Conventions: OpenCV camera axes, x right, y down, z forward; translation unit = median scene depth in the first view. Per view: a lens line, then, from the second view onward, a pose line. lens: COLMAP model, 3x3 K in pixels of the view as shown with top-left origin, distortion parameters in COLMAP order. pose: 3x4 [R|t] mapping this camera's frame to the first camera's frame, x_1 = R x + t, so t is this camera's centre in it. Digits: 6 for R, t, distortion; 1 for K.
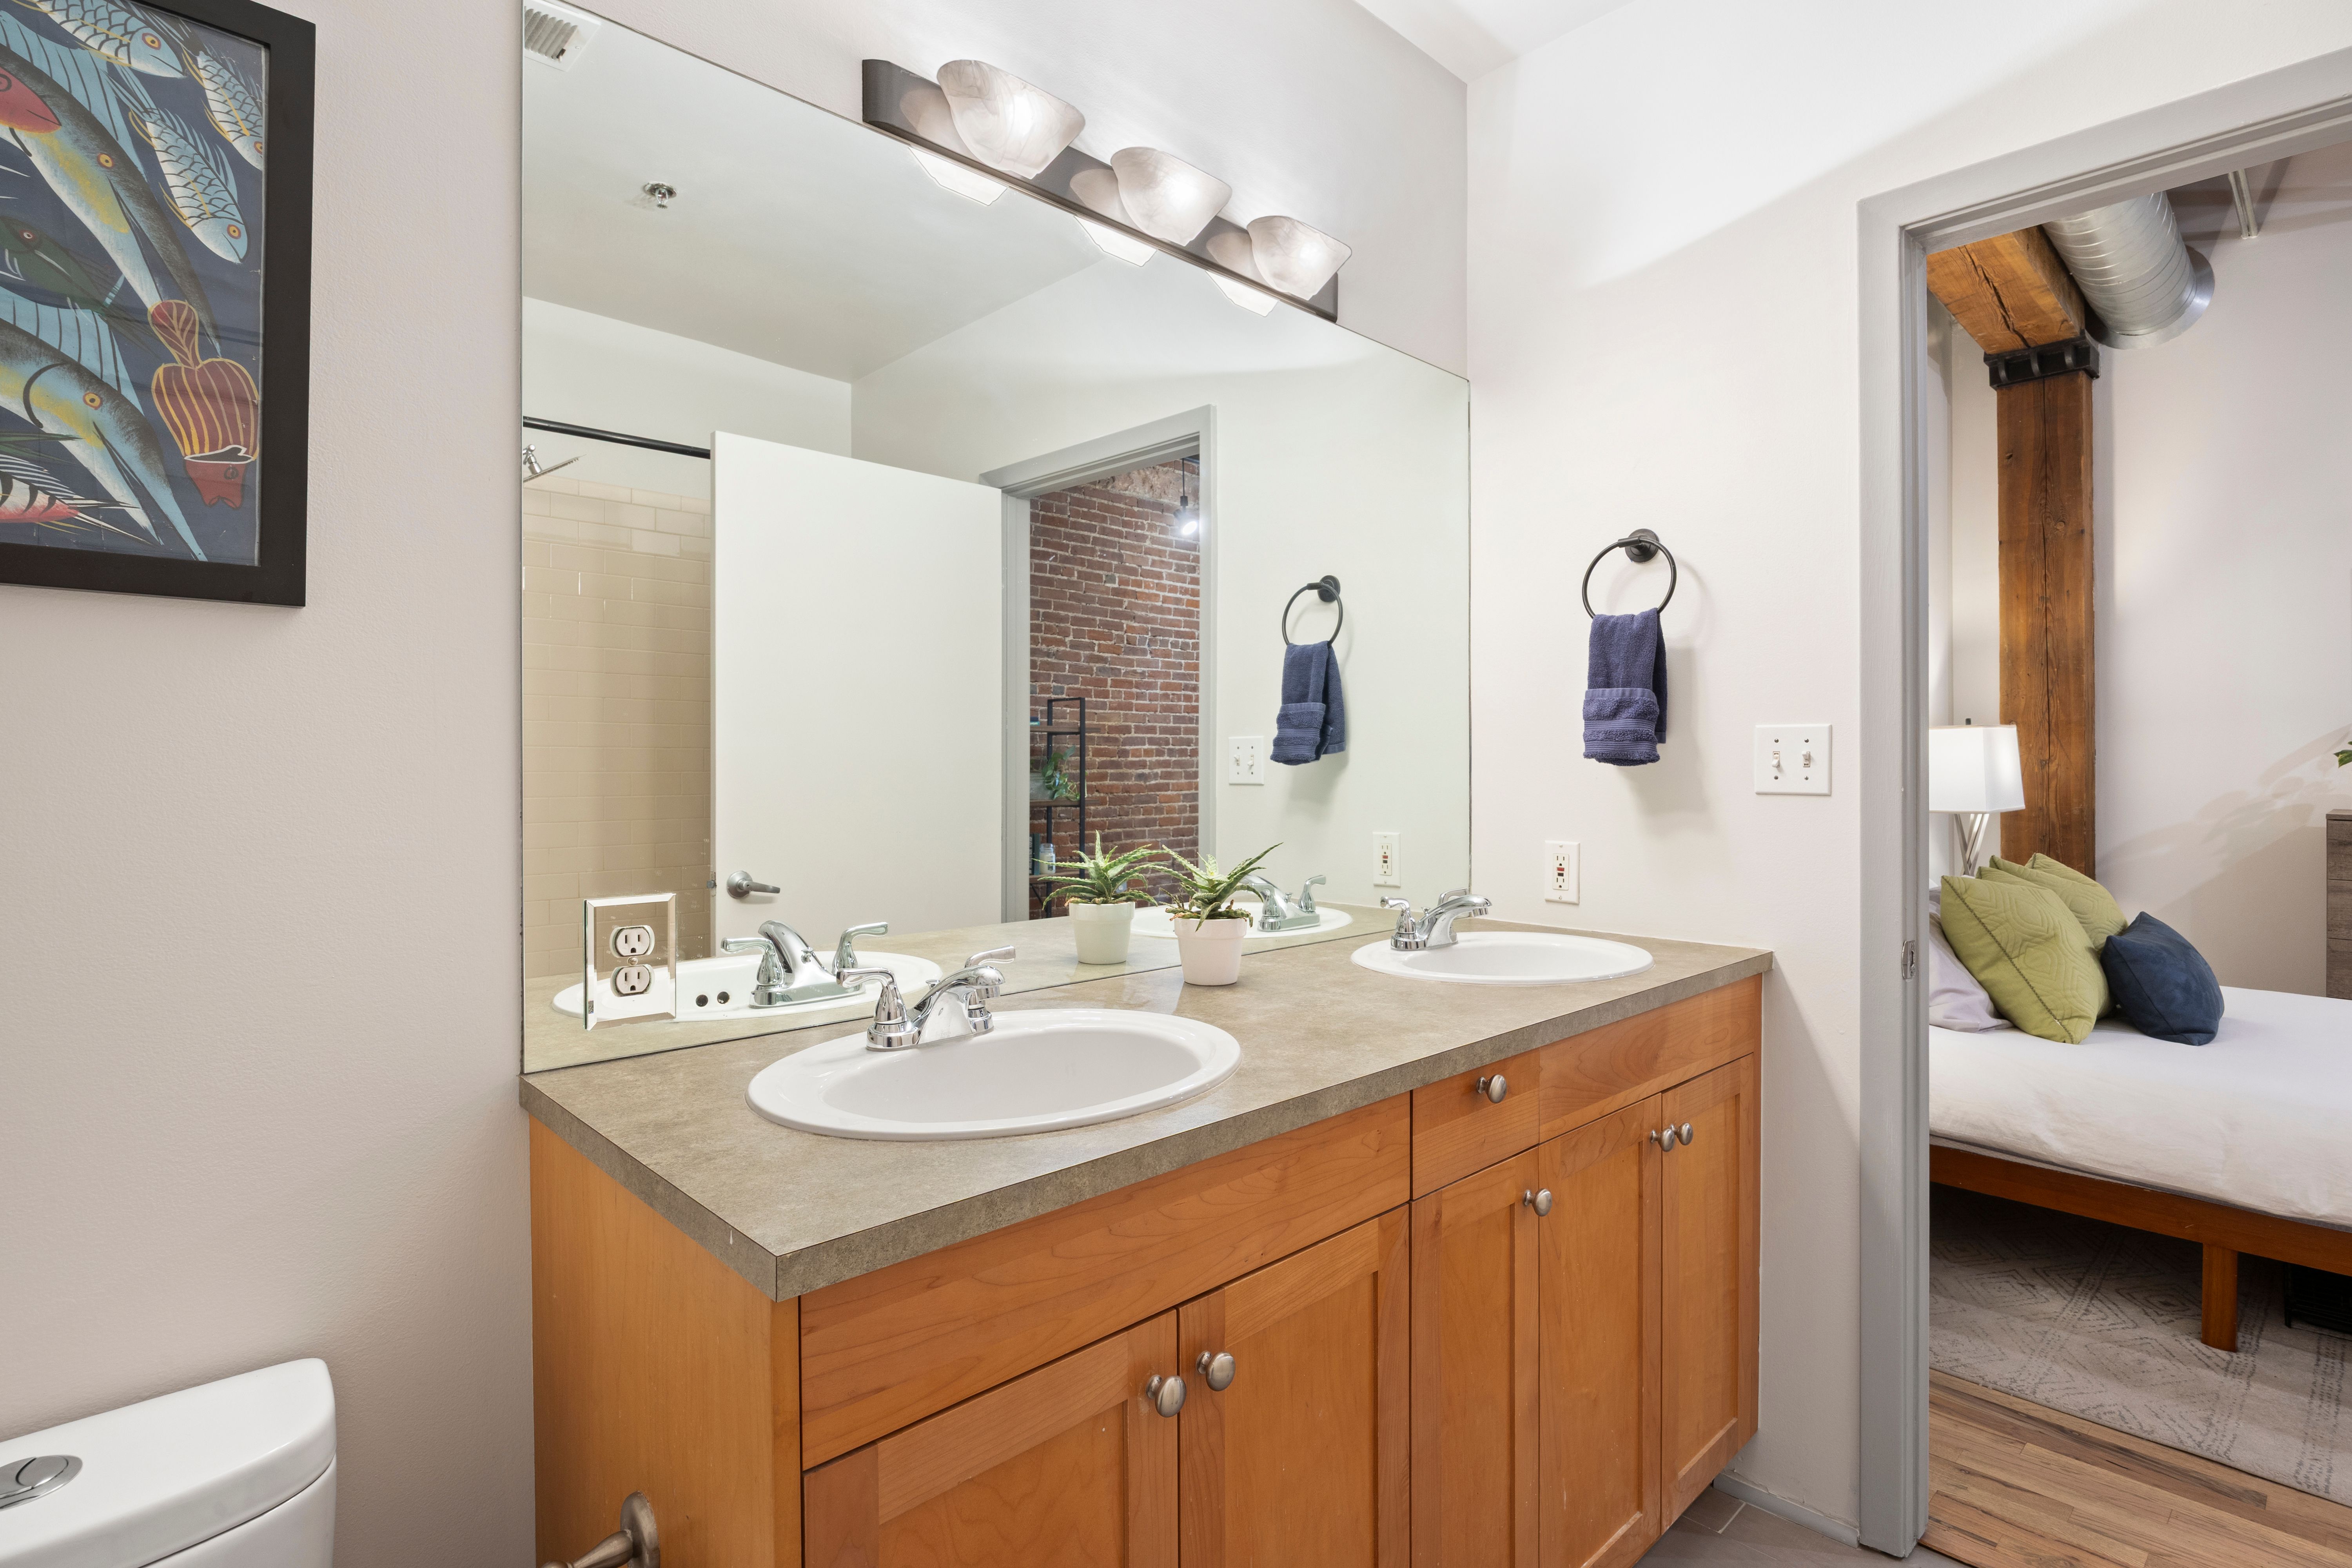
lens RADIAL K [[1155.2, 0, 1241.9], [0, 1155.2, 773.5], [0, 0, 1]] dist [-0.000615, 0.000159]
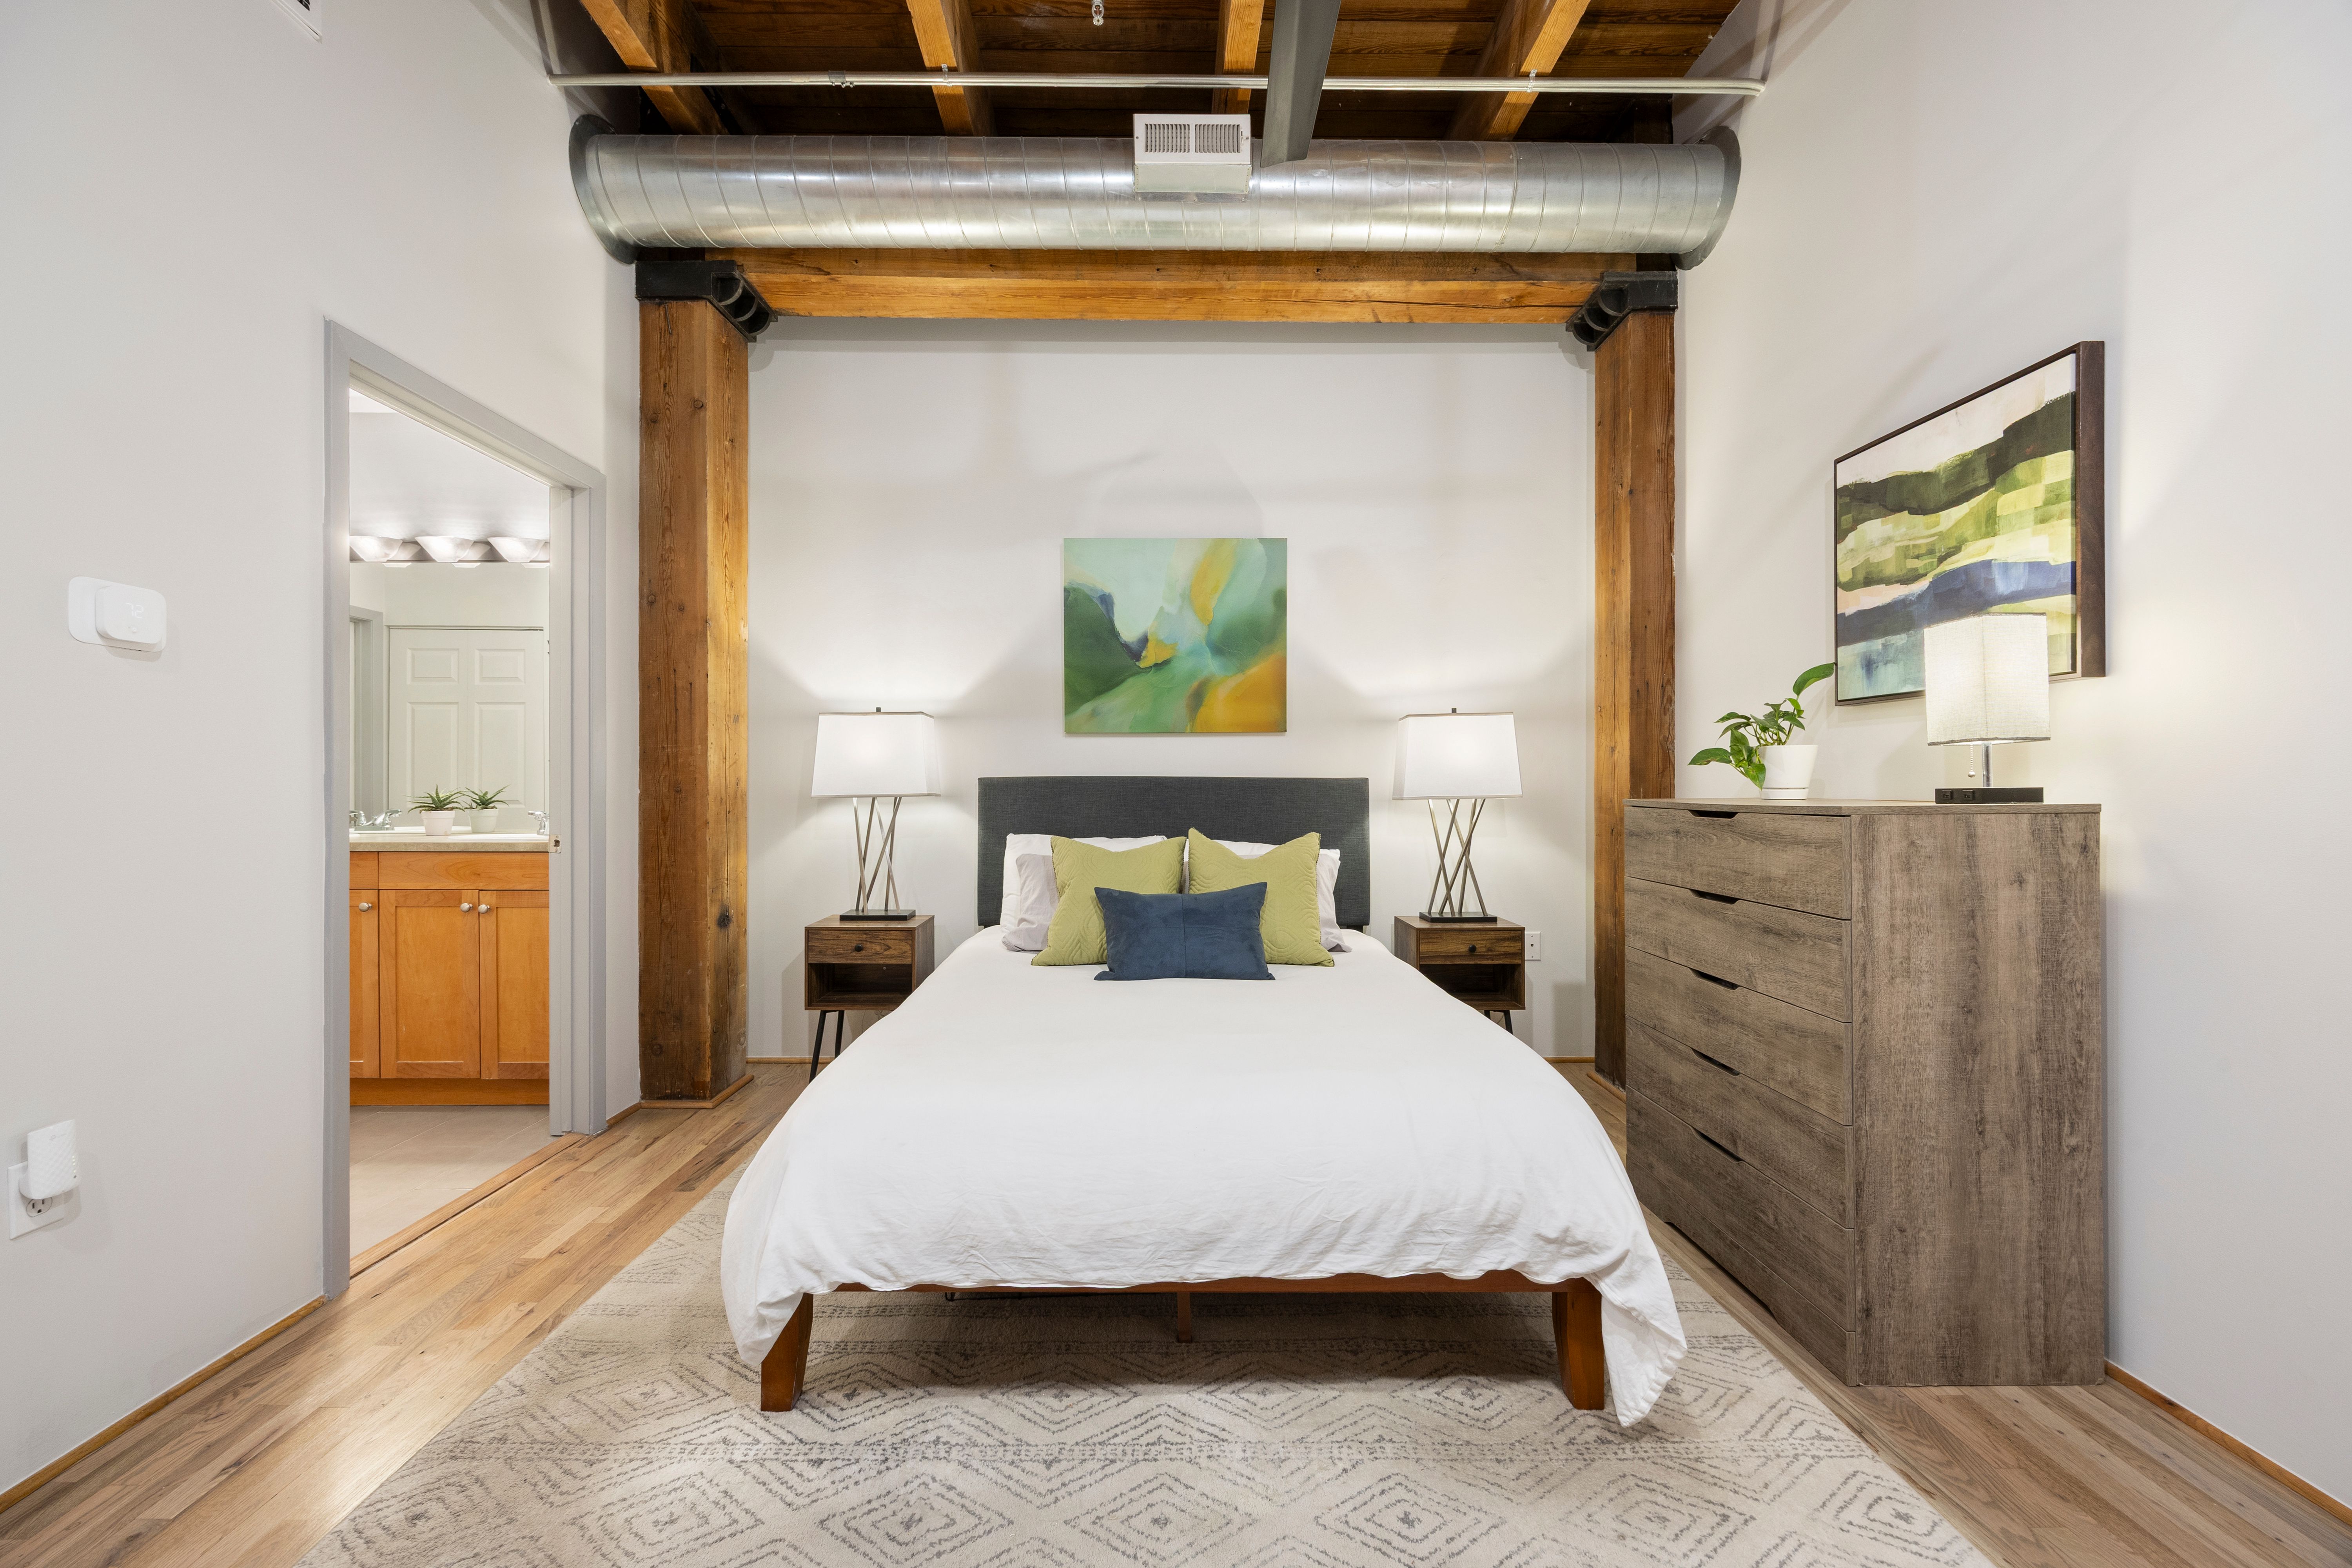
lens RADIAL K [[934.4, 0, 1169.6], [0, 934.4, 792.1], [0, 0, 1]] dist [-0.000377, -0.000231]
pose [[0.708540, -0.000201, -0.705671, 1.077301], [-0.001623, 0.999997, -0.001915, 0.029035], [0.705669, 0.002502, 0.708537, 0.252345]]
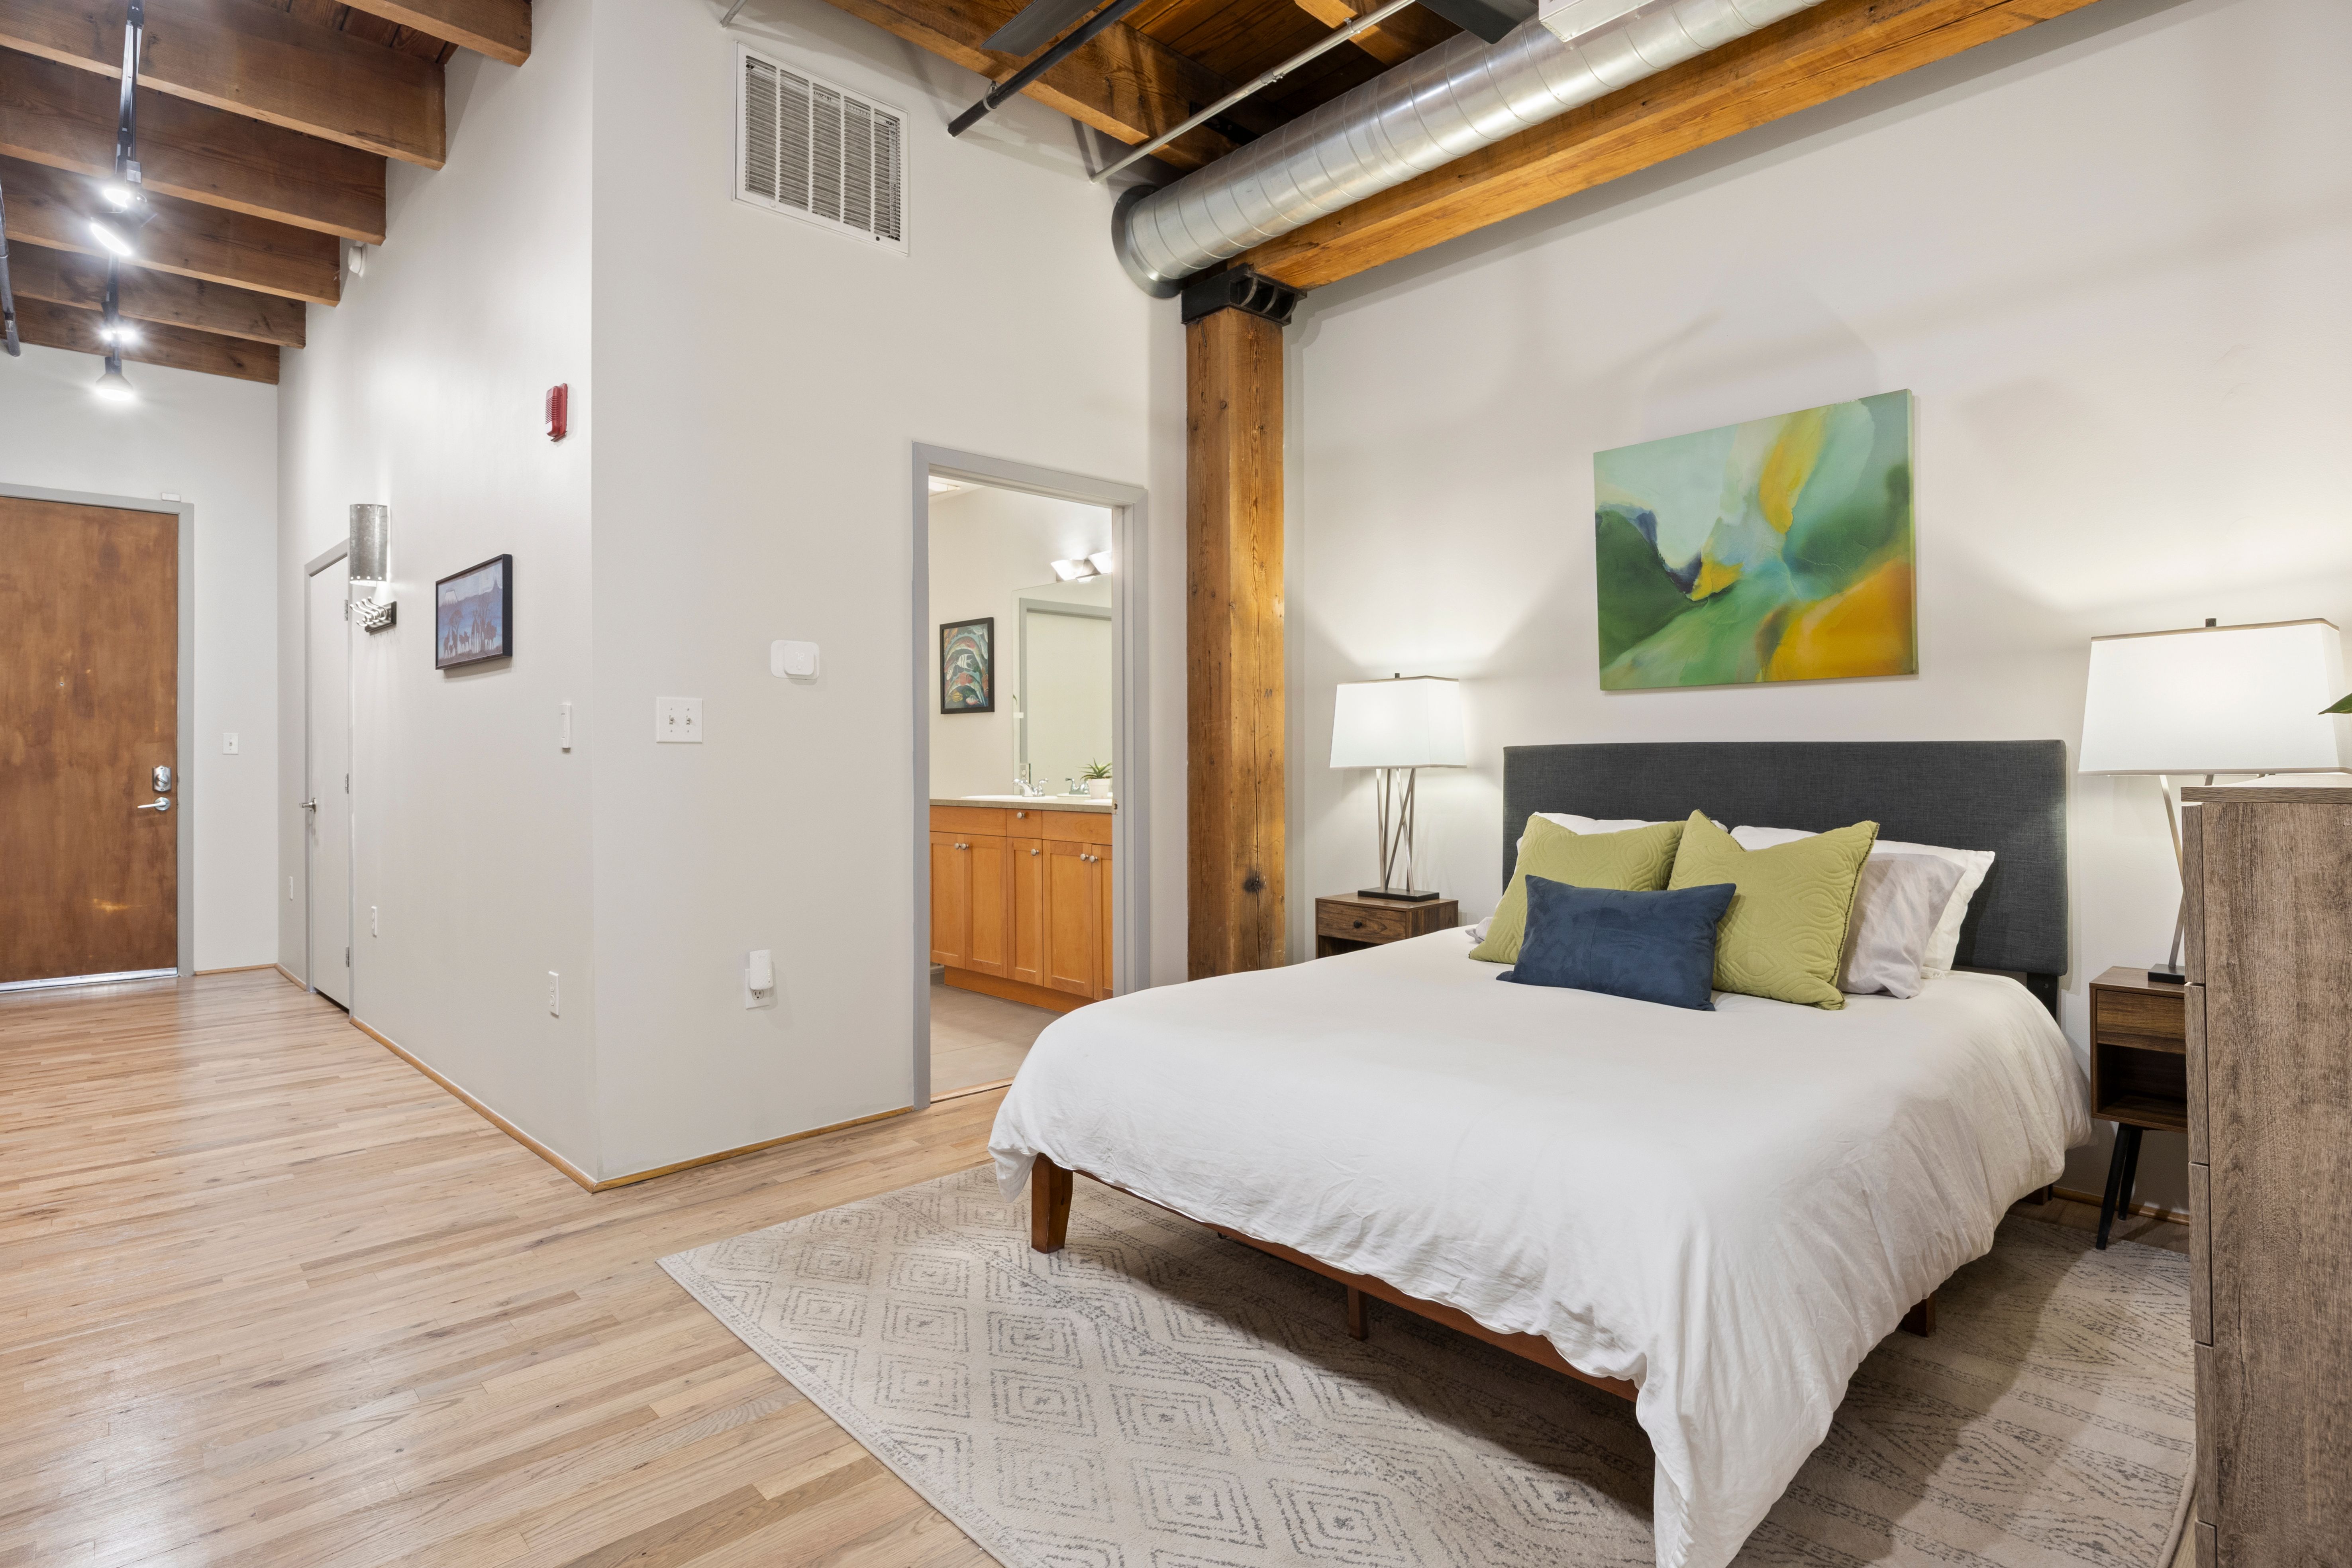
lens RADIAL K [[1188.4, 0, 1140.8], [0, 1188.4, 760.6], [0, 0, 1]] dist [-0.013156, 0.000549]
pose [[-0.058581, -0.002591, -0.998279, 1.317035], [-0.002215, 0.999995, -0.002465, 0.028650], [0.998280, 0.002067, -0.058587, 0.510687]]
